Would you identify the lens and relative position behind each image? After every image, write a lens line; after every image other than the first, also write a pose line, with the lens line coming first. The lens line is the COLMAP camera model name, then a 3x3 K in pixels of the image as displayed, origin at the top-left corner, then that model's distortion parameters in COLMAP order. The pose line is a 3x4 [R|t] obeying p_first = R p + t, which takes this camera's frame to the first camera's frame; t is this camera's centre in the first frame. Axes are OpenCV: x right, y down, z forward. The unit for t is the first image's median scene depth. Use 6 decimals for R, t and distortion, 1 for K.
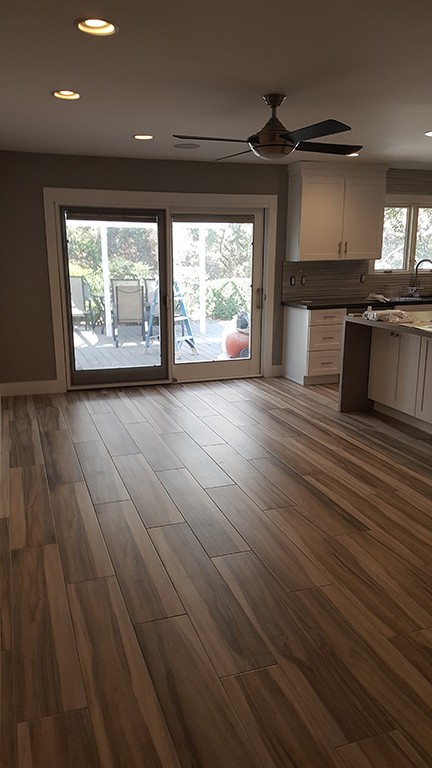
lens RADIAL K [[572.9, 0, 201.6], [0, 572.9, 390.6], [0, 0, 1]] dist [0.230717, -0.584997]
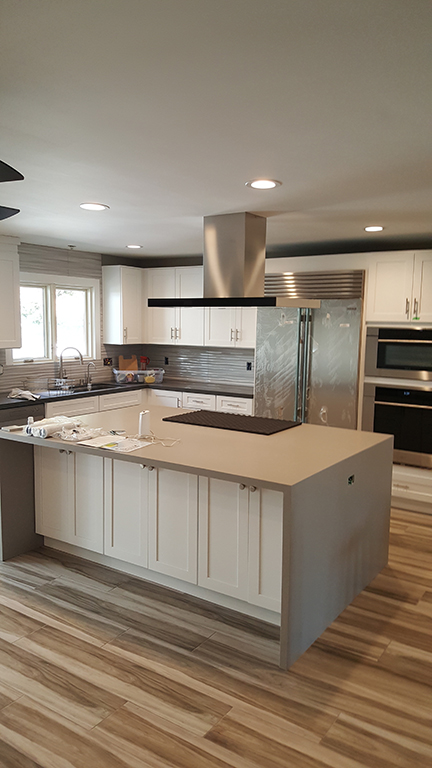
lens RADIAL K [[584.3, 0, 208.0], [0, 584.3, 386.3], [0, 0, 1]] dist [0.080082, -0.161864]
pose [[0.792114, -0.054322, 0.607952, 0.006859], [0.126920, 0.988919, -0.077004, -0.094884], [-0.597032, 0.138158, 0.790231, 0.247393]]
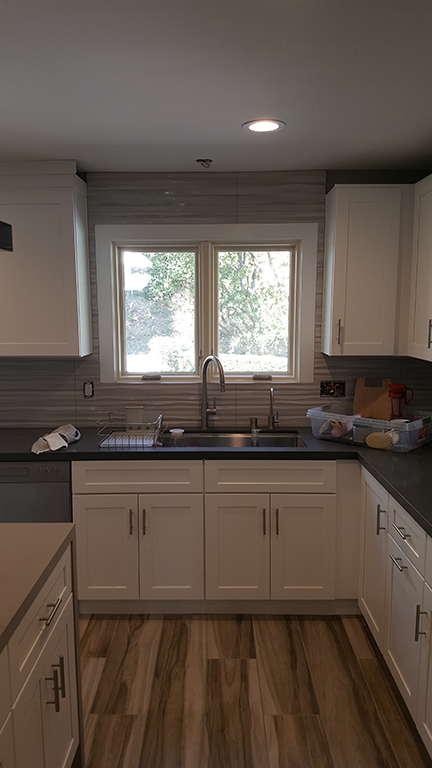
lens RADIAL K [[587.8, 0, 206.5], [0, 587.8, 384.9], [0, 0, 1]] dist [0.173530, -0.396086]
pose [[0.943134, 0.042591, -0.329674, 0.724855], [-0.078619, 0.992201, -0.096730, -0.209241], [0.322983, 0.117148, 0.939127, 0.748549]]
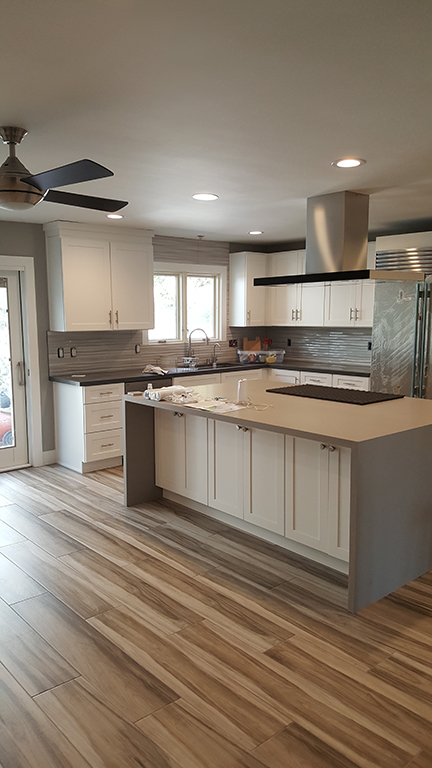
lens RADIAL K [[572.9, 0, 201.6], [0, 572.9, 390.6], [0, 0, 1]] dist [0.230717, -0.584997]
pose [[0.927558, -0.051264, 0.370146, 0.037122], [0.089175, 0.992293, -0.086036, -0.051589], [-0.362883, 0.112811, 0.924981, 0.162659]]
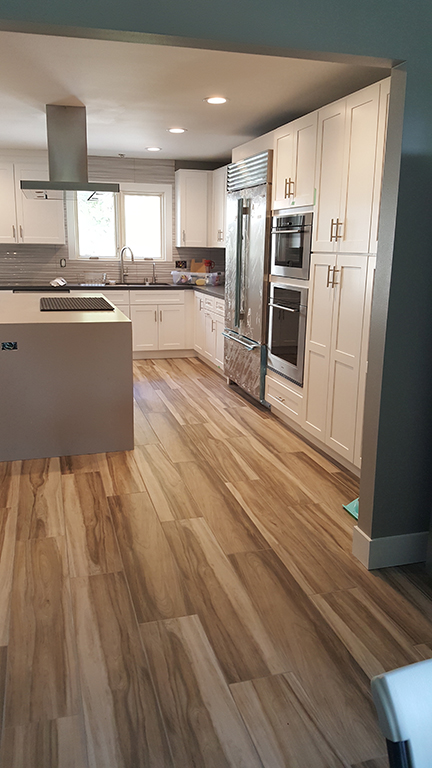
lens RADIAL K [[594.3, 0, 216.5], [0, 594.3, 369.9], [0, 0, 1]] dist [0.294880, -0.644982]
pose [[0.998693, 0.026247, -0.043845, 0.797846], [-0.027576, 0.999170, -0.029981, 0.021335], [0.043022, 0.031150, 0.998588, -0.041535]]
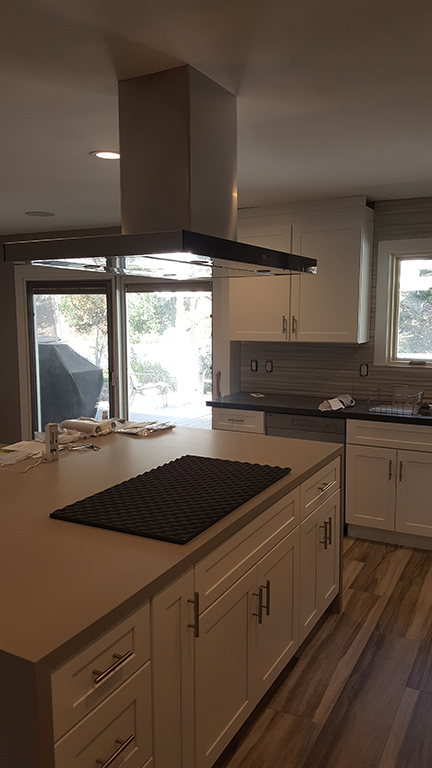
lens RADIAL K [[587.8, 0, 206.5], [0, 587.8, 384.9], [0, 0, 1]] dist [0.173530, -0.396086]
pose [[0.682429, 0.091569, -0.725194, 0.850642], [-0.171710, 0.984442, -0.037280, -0.165106], [0.710497, 0.149964, 0.687535, 0.581500]]
